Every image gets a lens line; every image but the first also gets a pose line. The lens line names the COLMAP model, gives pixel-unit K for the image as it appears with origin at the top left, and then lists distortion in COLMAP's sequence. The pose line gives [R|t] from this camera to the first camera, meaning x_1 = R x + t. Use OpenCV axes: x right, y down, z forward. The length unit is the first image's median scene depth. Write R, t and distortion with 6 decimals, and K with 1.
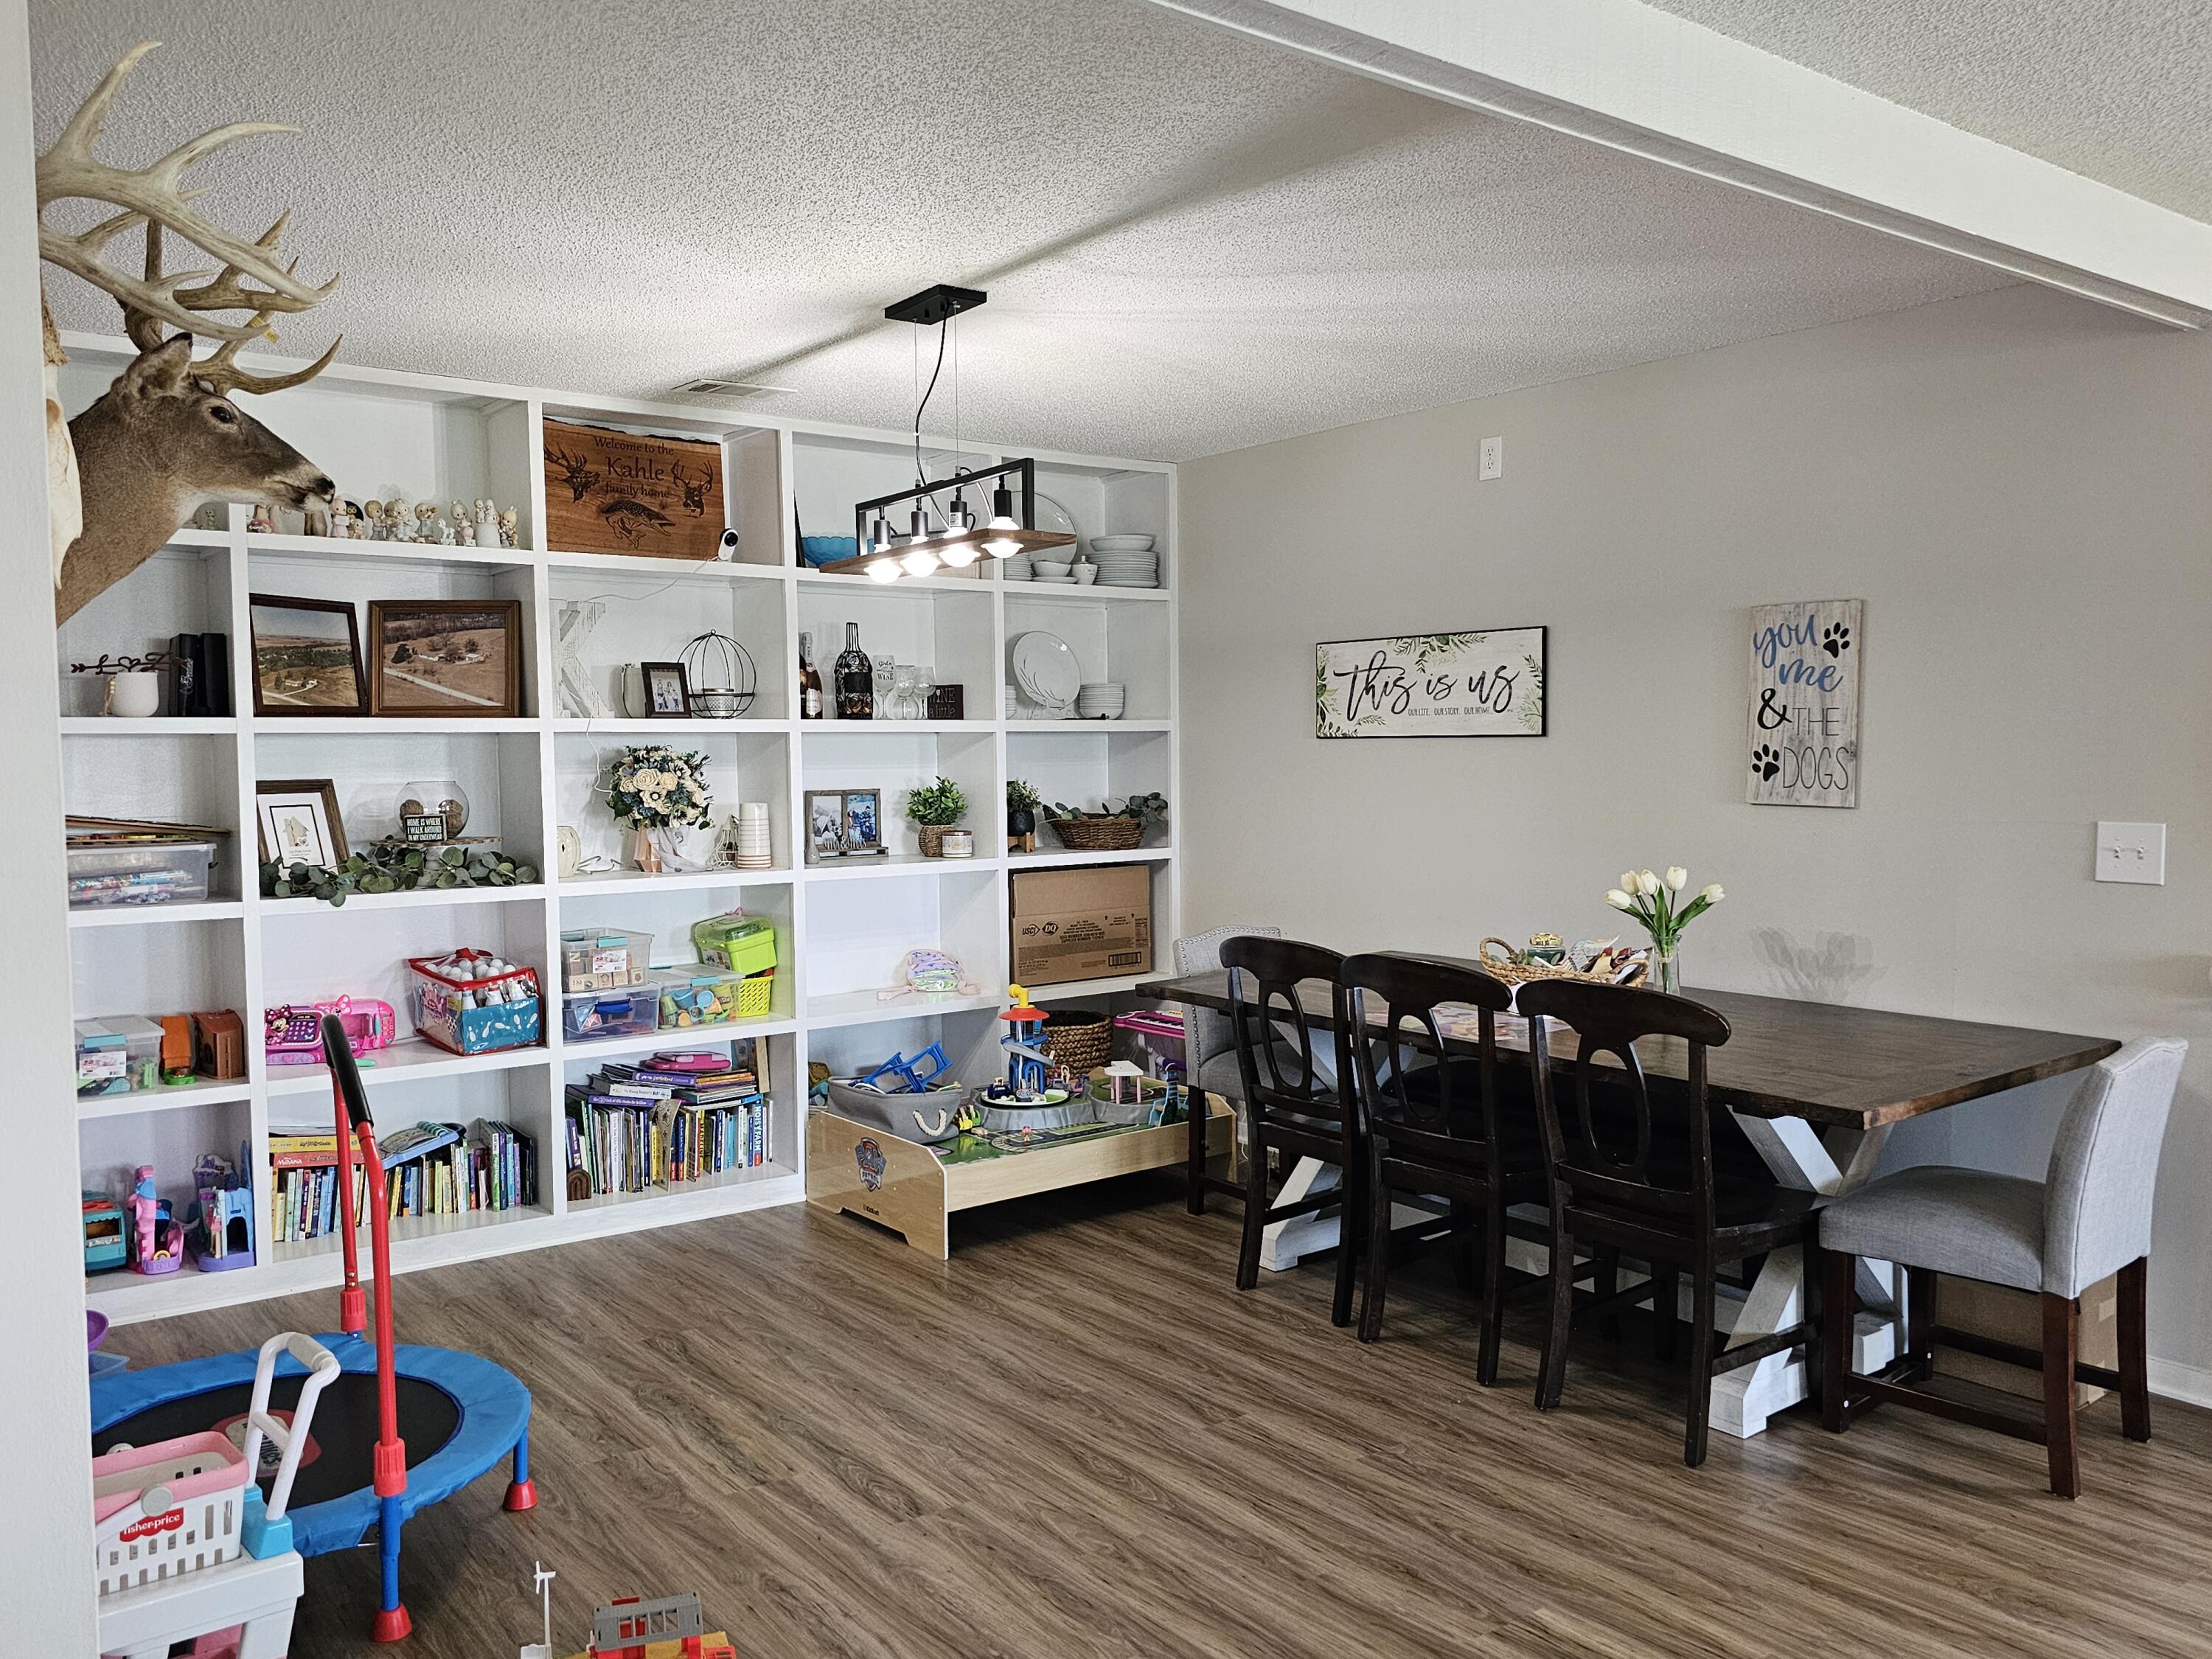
lens RADIAL K [[1718.0, 0, 1092.8], [0, 1718.0, 830.9], [0, 0, 1]] dist [0.055981, -0.059904]
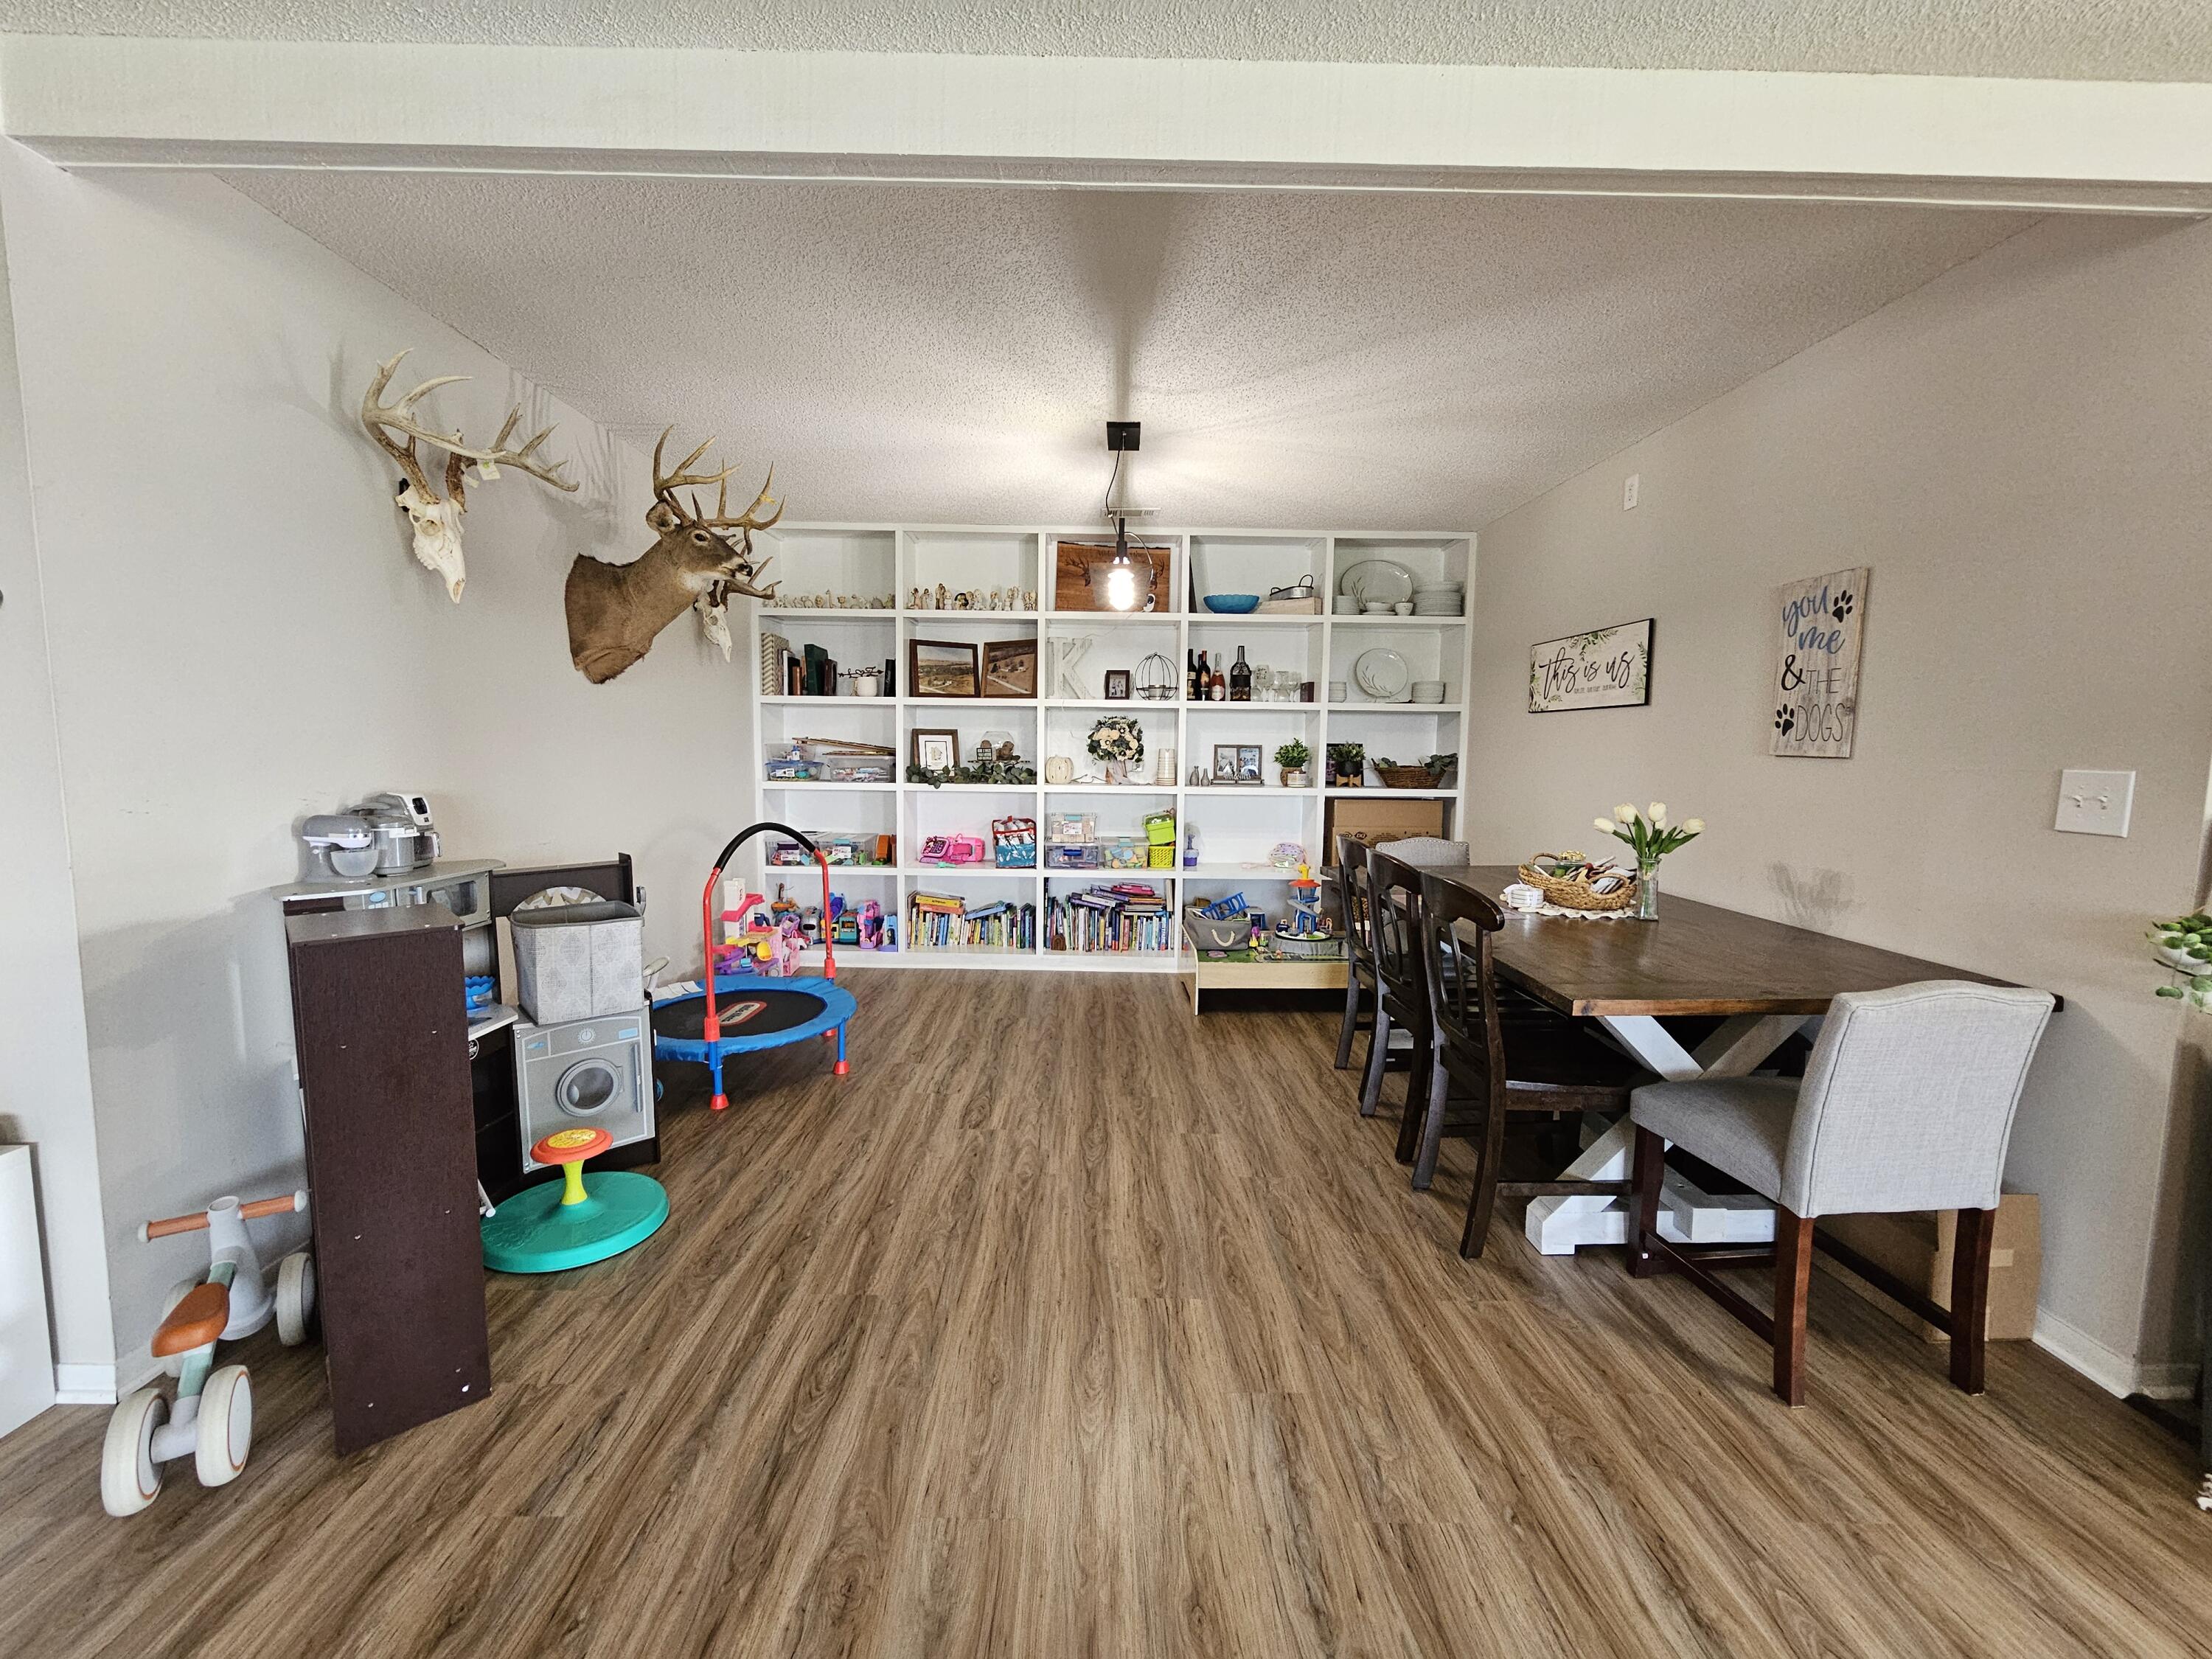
lens RADIAL K [[918.3, 0, 1108.6], [0, 918.3, 829.1], [0, 0, 1]] dist [-0.001641, 0.000167]
pose [[0.804908, 0.071821, -0.589038, 0.366963], [-0.049433, 0.997314, 0.054053, 0.021273], [0.591337, -0.014389, 0.806296, 0.221927]]
